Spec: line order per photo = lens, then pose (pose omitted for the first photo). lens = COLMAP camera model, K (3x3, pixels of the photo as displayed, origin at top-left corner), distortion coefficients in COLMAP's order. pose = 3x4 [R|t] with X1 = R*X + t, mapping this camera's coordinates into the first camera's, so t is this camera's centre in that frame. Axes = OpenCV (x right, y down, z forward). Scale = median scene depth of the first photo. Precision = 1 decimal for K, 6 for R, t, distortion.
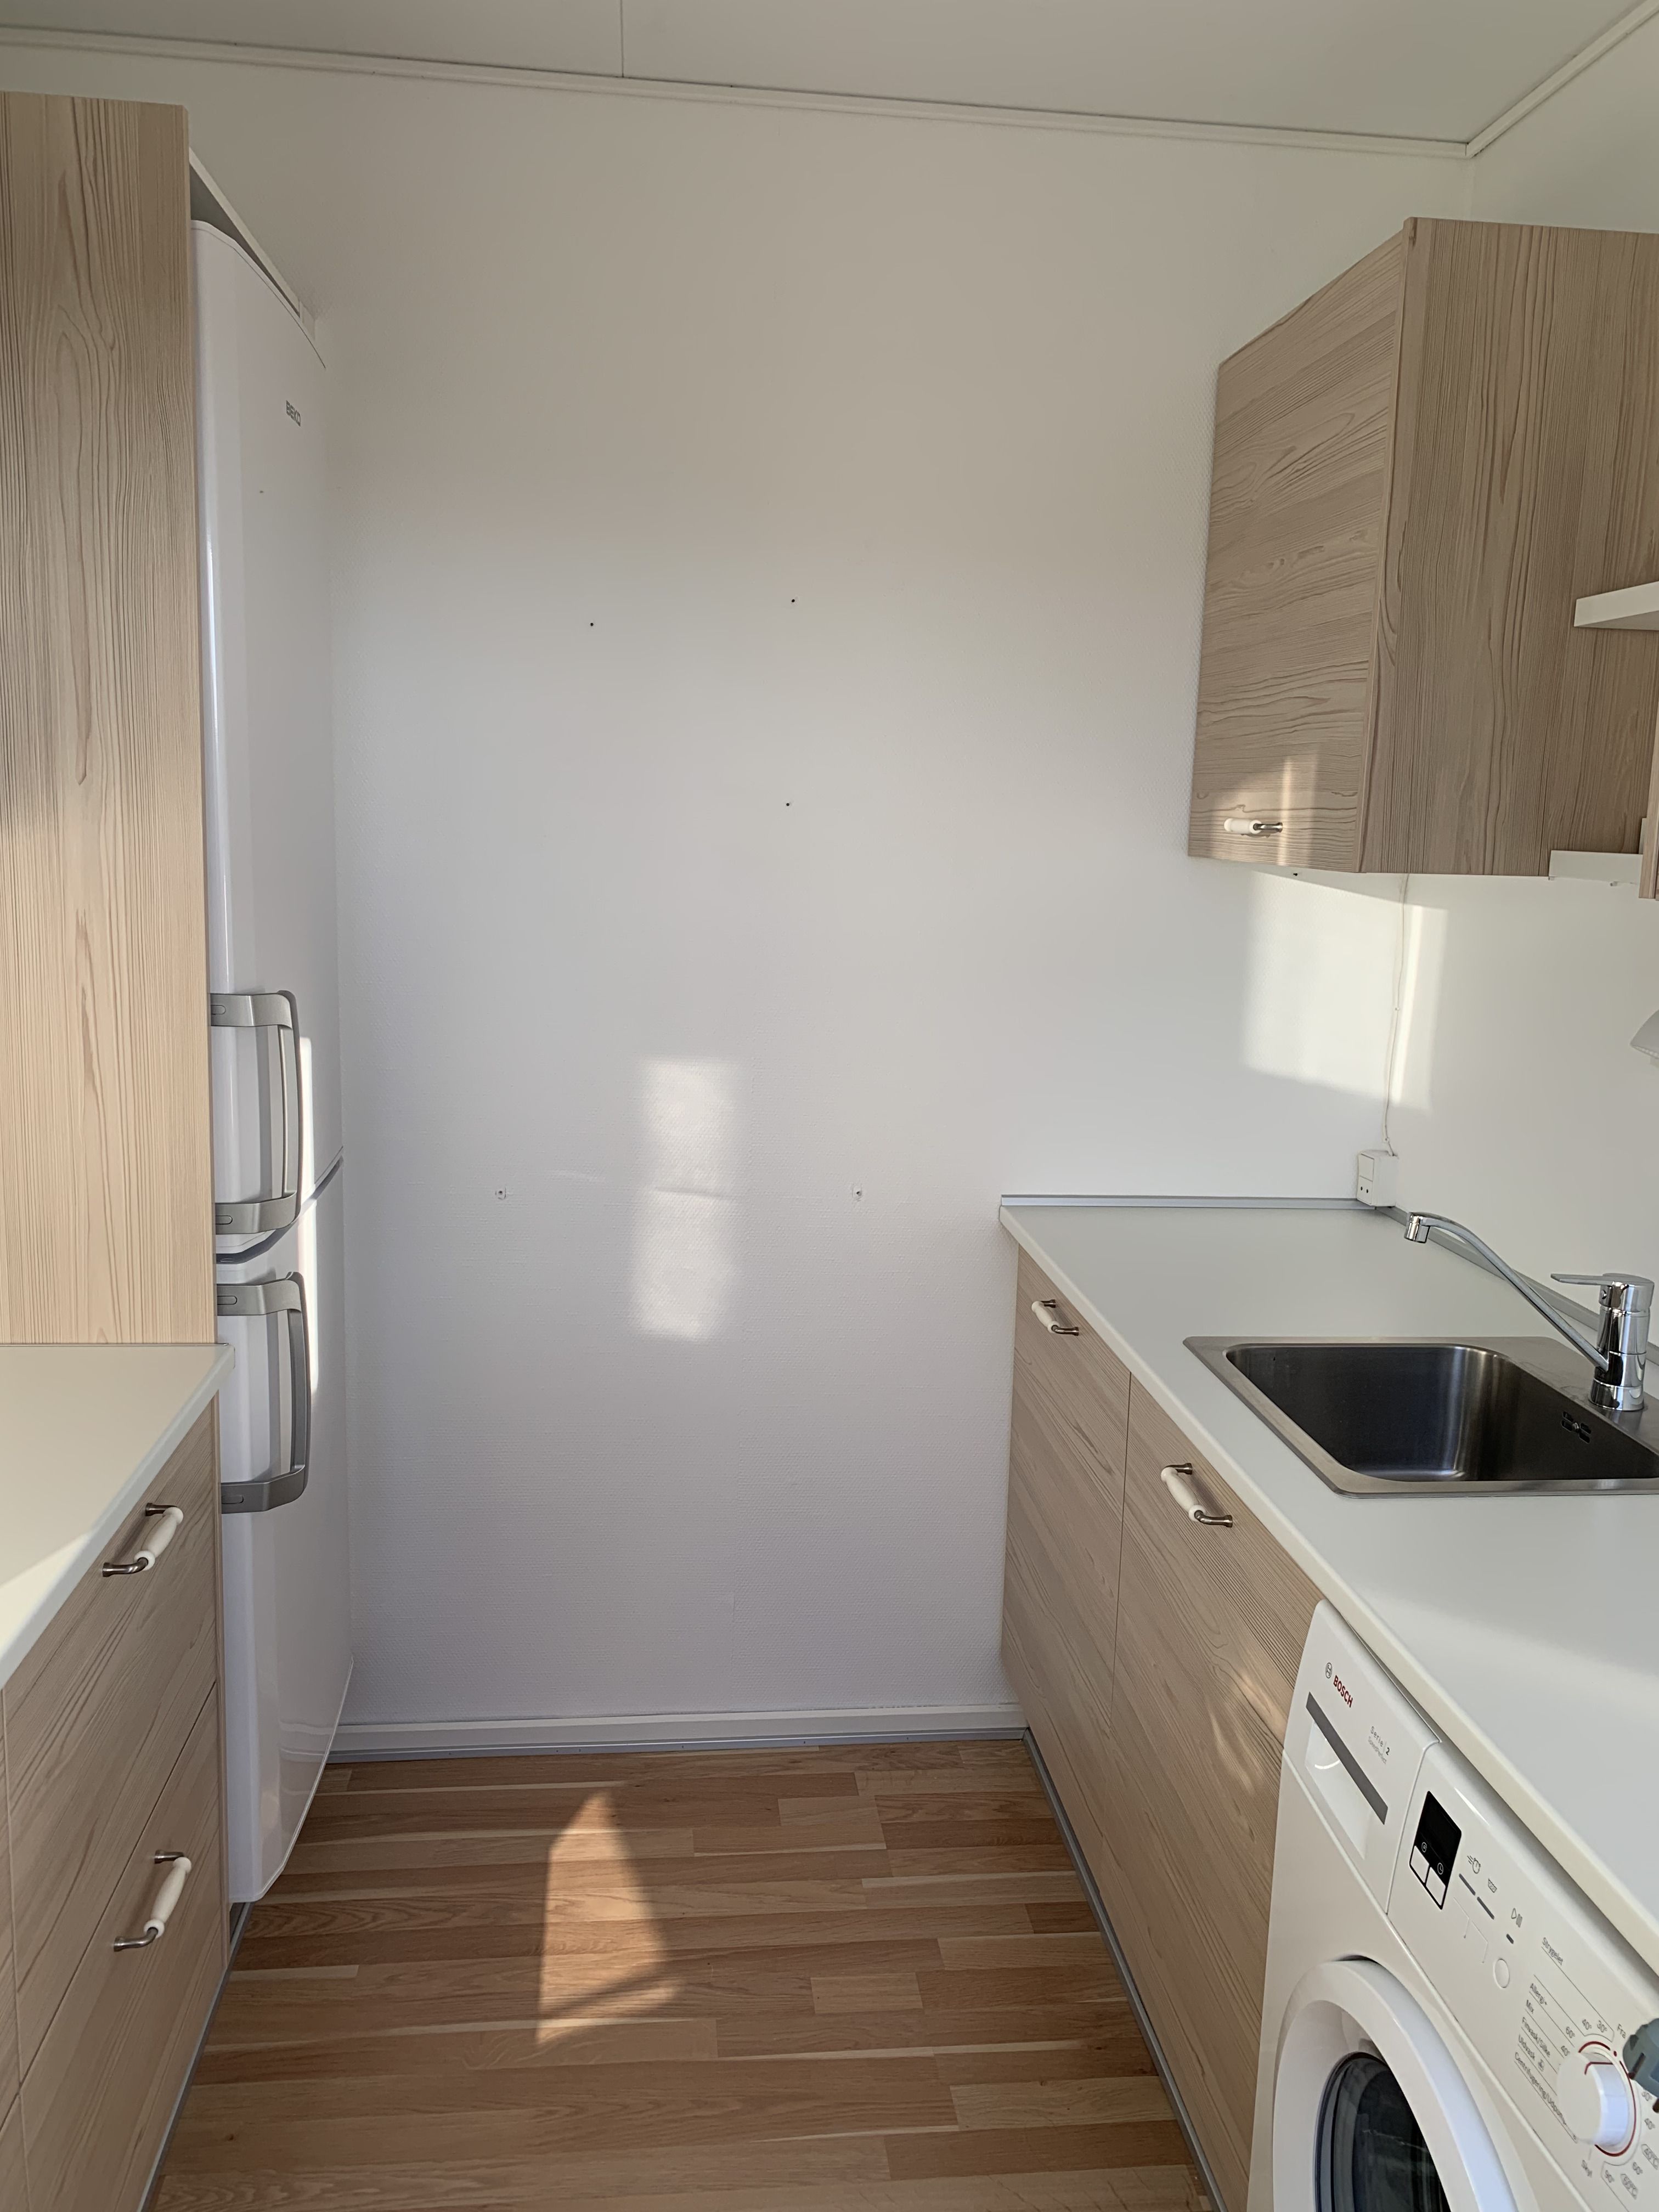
lens RADIAL K [[1692.0, 0, 812.8], [0, 1692.0, 1096.8], [0, 0, 1]] dist [0.001960, 0.002523]
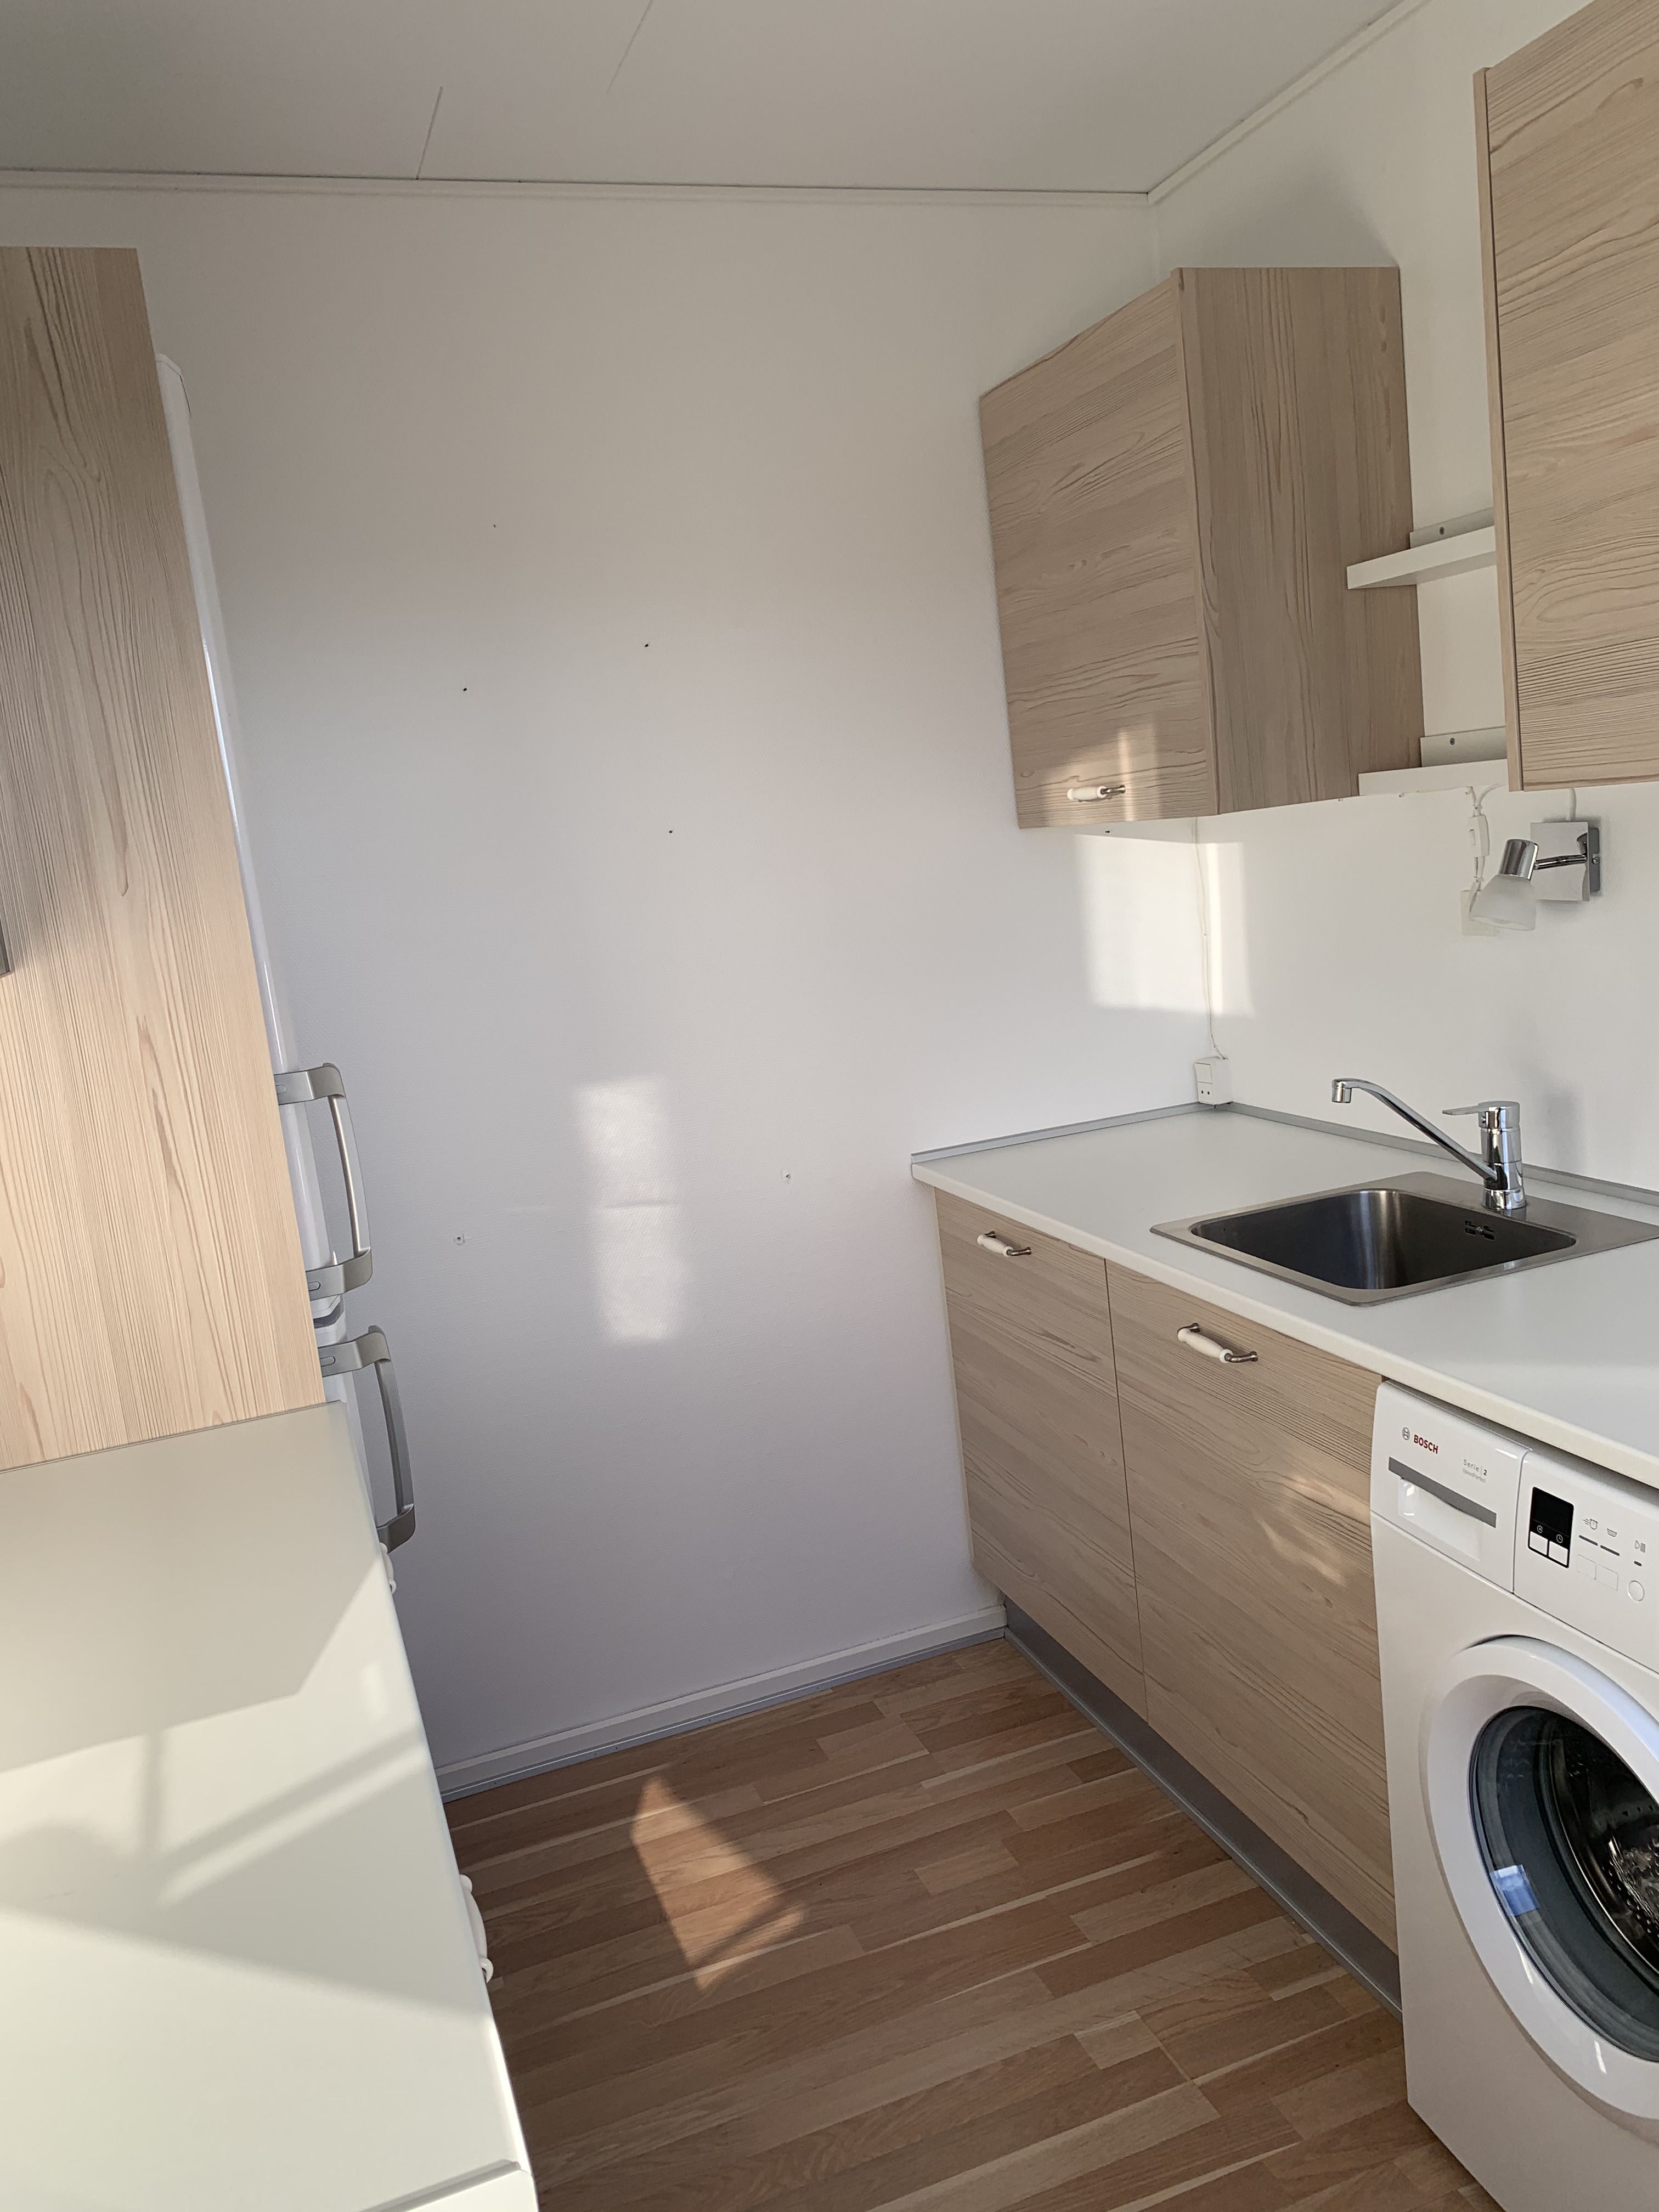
lens RADIAL K [[1692.0, 0, 833.9], [0, 1692.0, 1107.9], [0, 0, 1]] dist [0.001960, 0.002523]
pose [[0.959786, -0.176729, 0.218124, -0.221542], [0.178591, 0.983858, 0.011310, 0.008442], [-0.216602, 0.028099, 0.975856, -0.090689]]
